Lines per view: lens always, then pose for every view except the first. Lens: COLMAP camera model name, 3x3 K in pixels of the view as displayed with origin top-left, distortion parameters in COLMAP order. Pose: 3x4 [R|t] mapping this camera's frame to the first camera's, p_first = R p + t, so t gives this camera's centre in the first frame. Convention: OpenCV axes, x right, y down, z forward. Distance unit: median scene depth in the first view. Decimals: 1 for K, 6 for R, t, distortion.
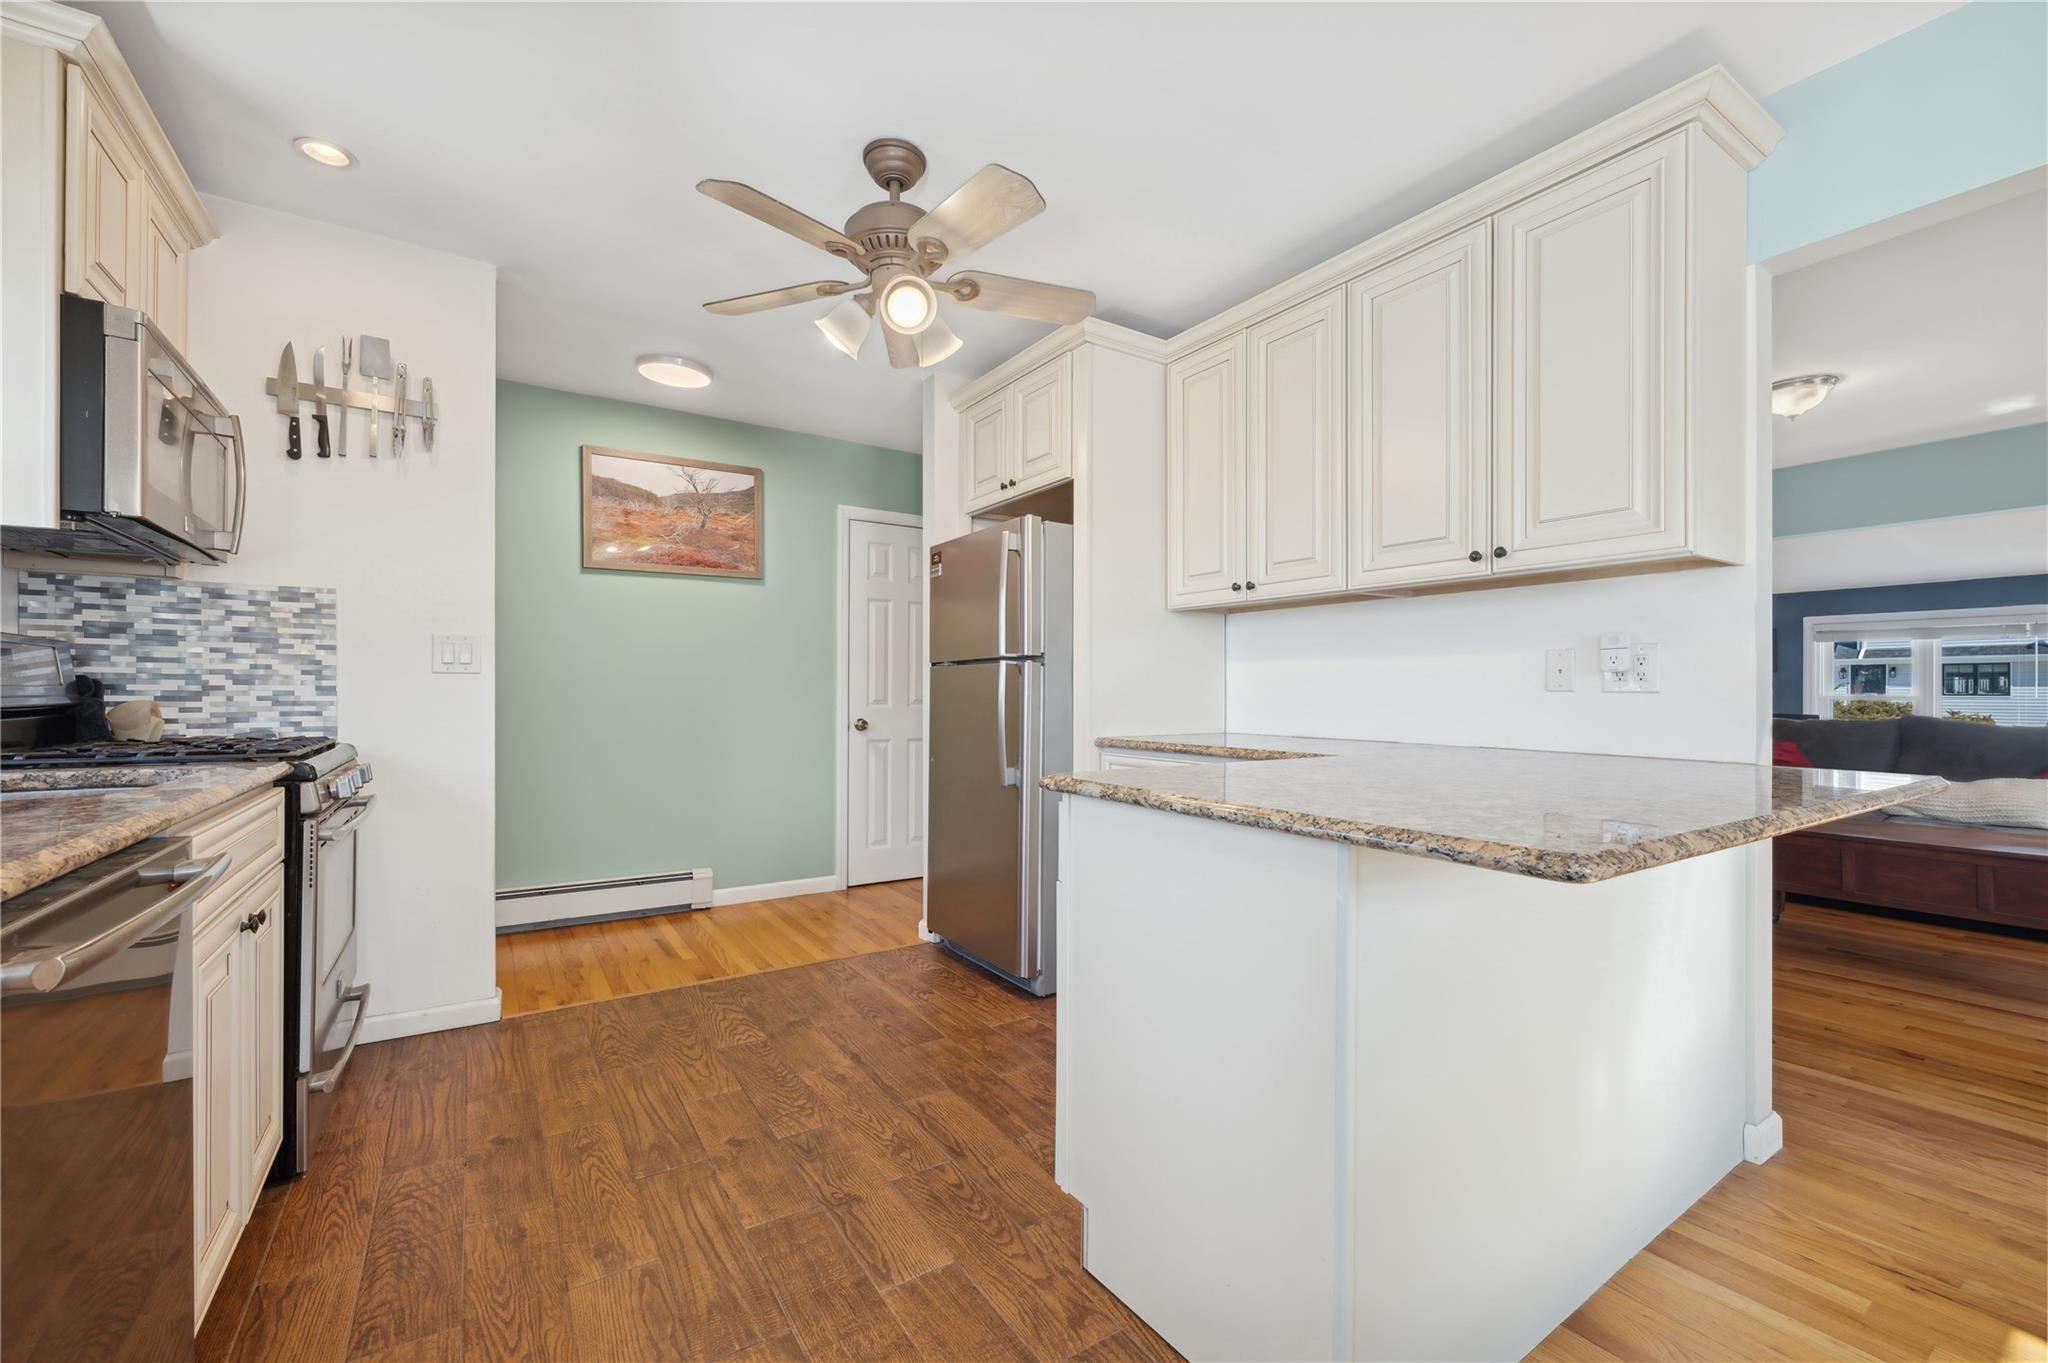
lens RADIAL K [[853.5, 0, 1039.7], [0, 853.5, 700.9], [0, 0, 1]] dist [0.001360, 0.000105]
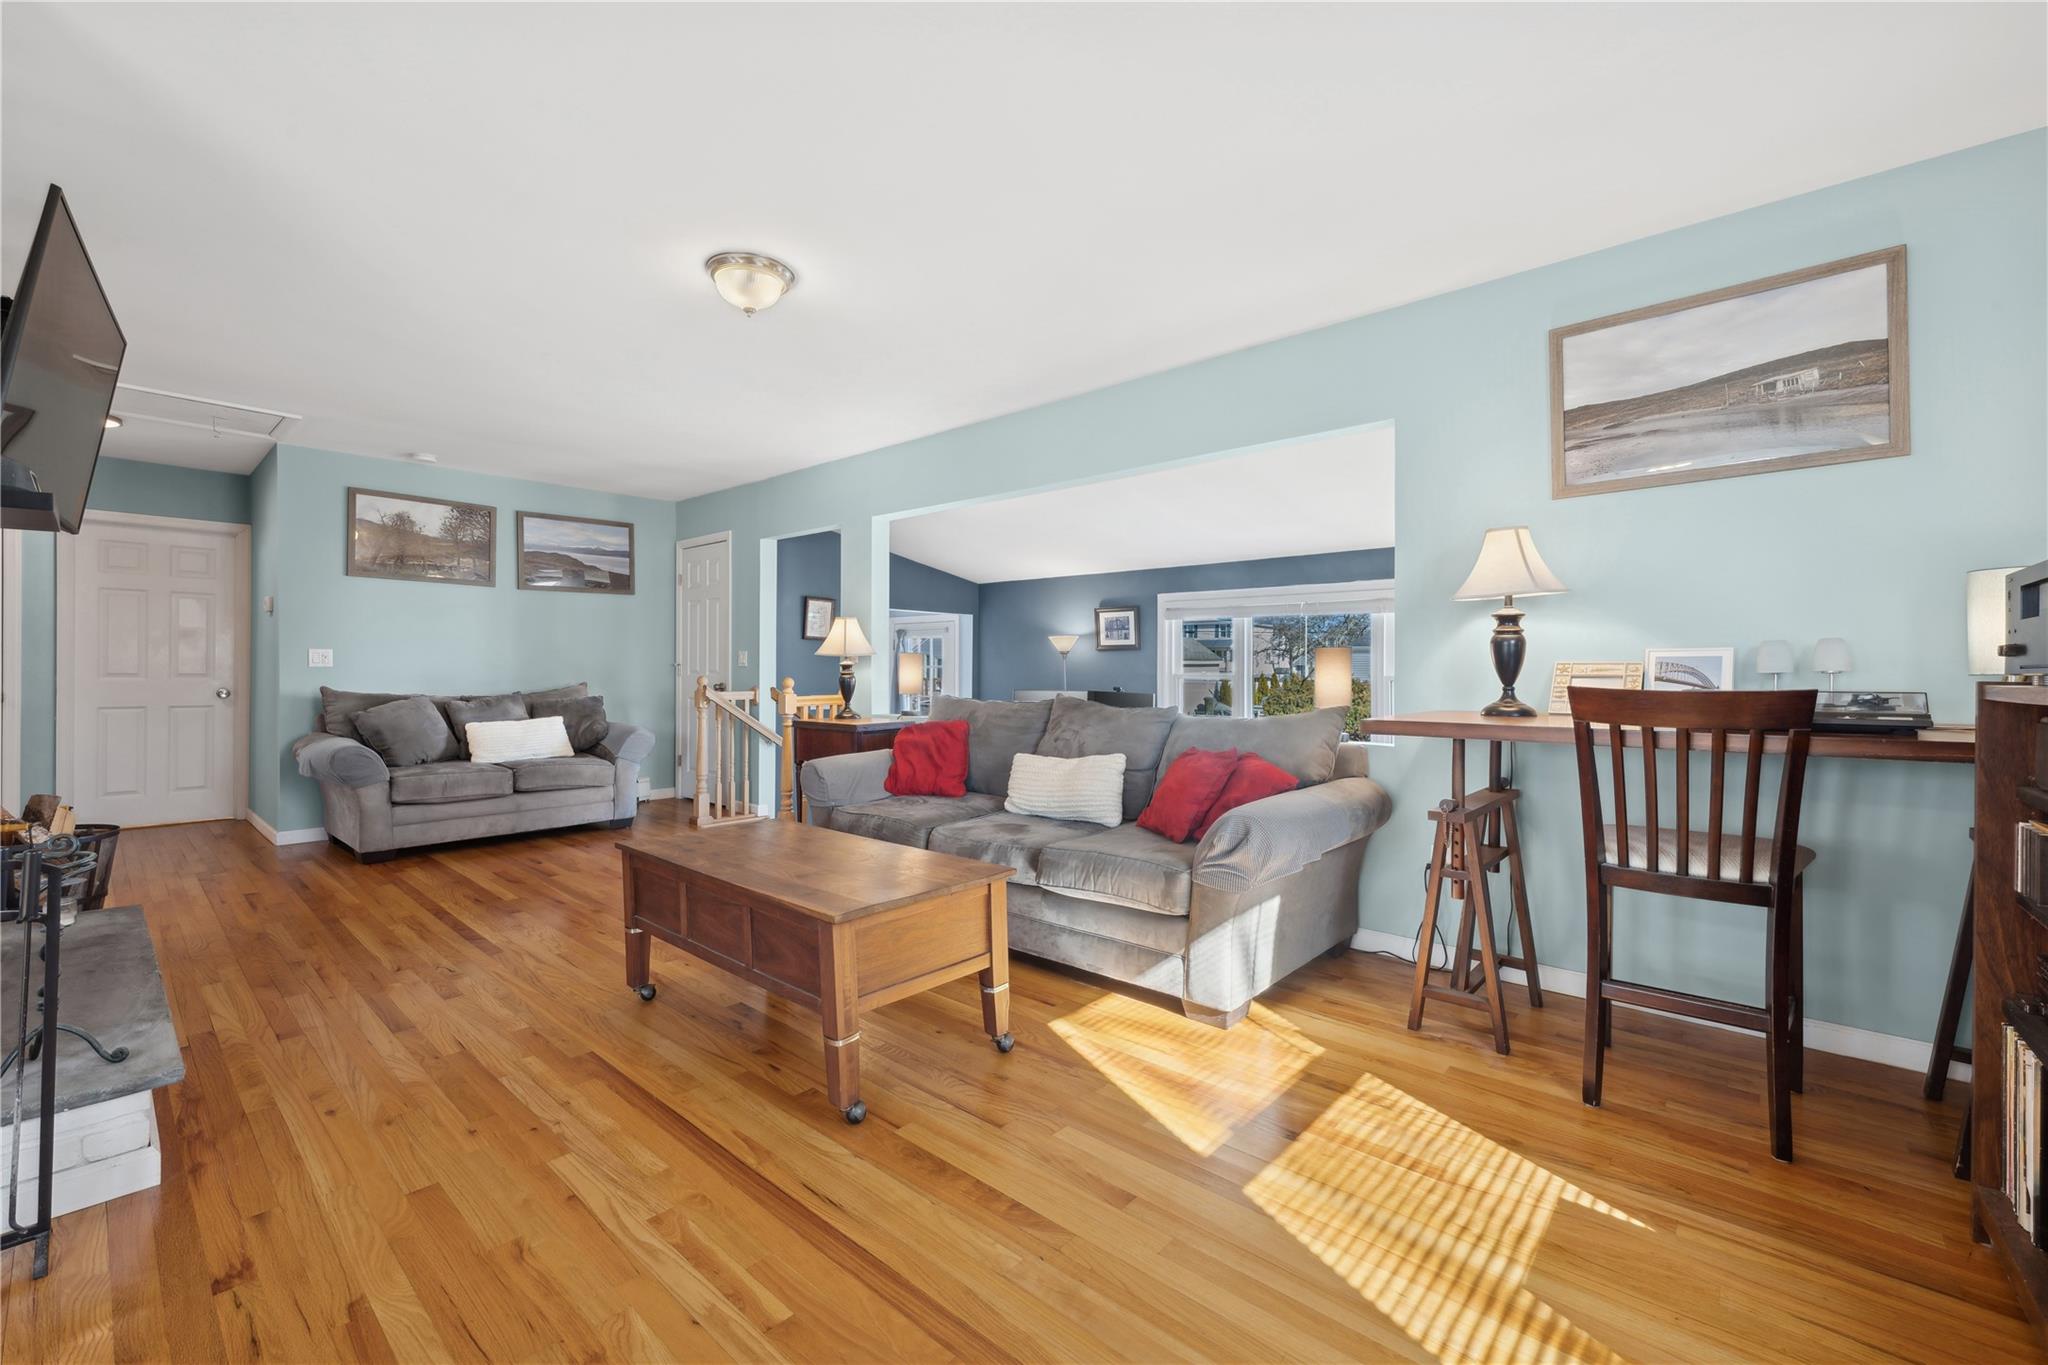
lens RADIAL K [[850.9, 0, 1041.3], [0, 850.9, 681.5], [0, 0, 1]] dist [0.007289, -0.000014]
pose [[0.966047, 0.002481, 0.258356, 1.440883], [-0.003294, 0.999991, 0.002713, -0.003123], [-0.258347, -0.003472, 0.966046, 0.291095]]
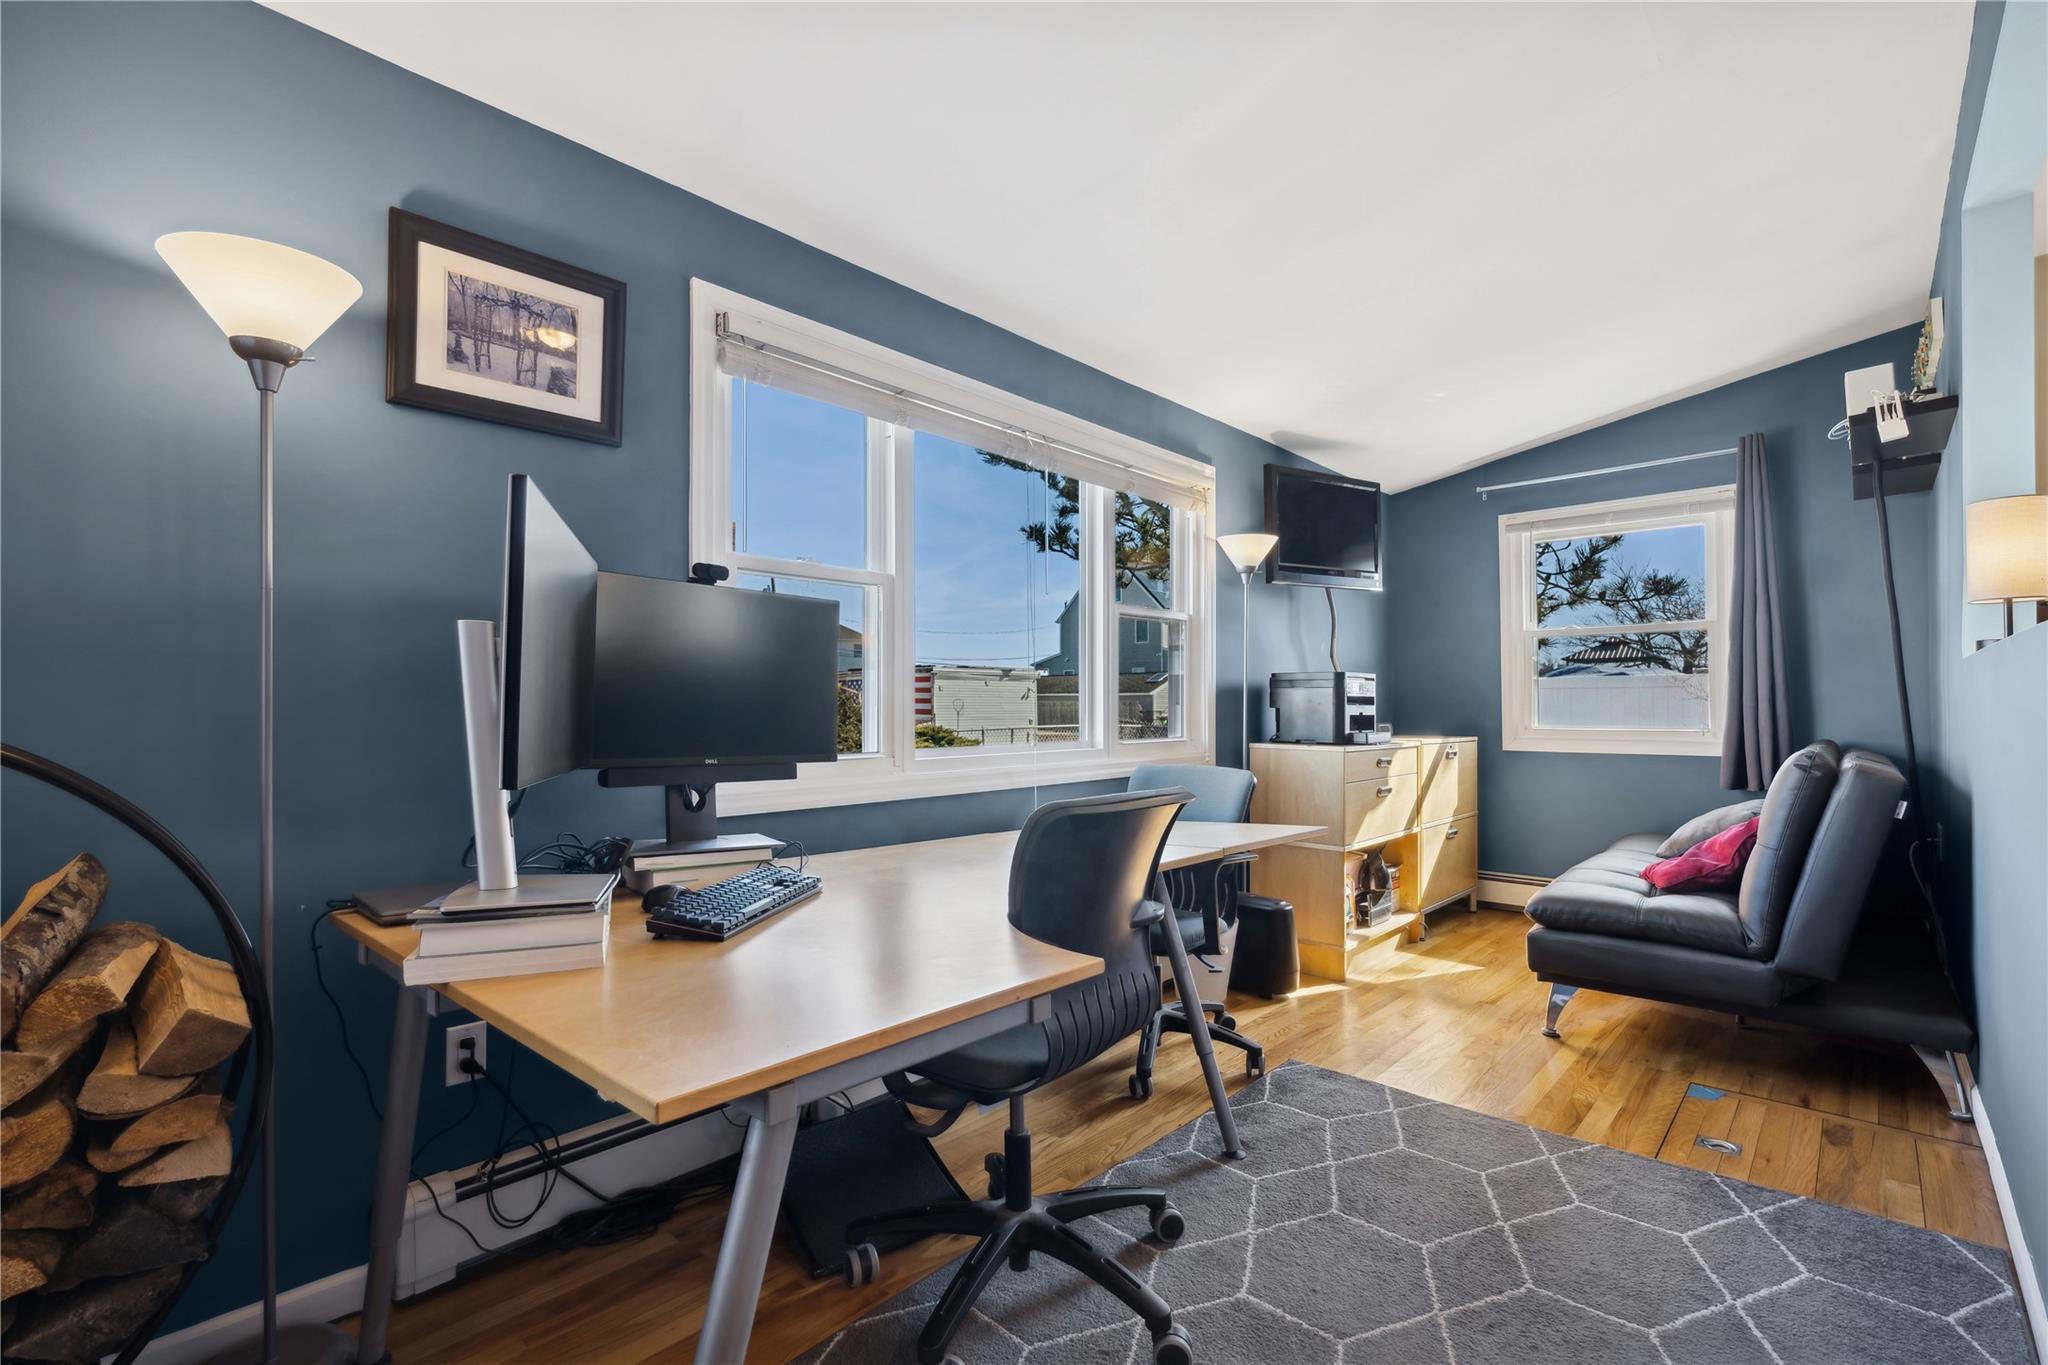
lens RADIAL K [[933.1, 0, 1056.6], [0, 933.1, 683.4], [0, 0, 1]] dist [0.000364, -0.000034]
pose [[-0.255721, 0.029201, 0.966310, 1.551111], [0.015636, 0.999538, -0.026067, 0.142725], [-0.966624, 0.008443, -0.256059, 2.692923]]
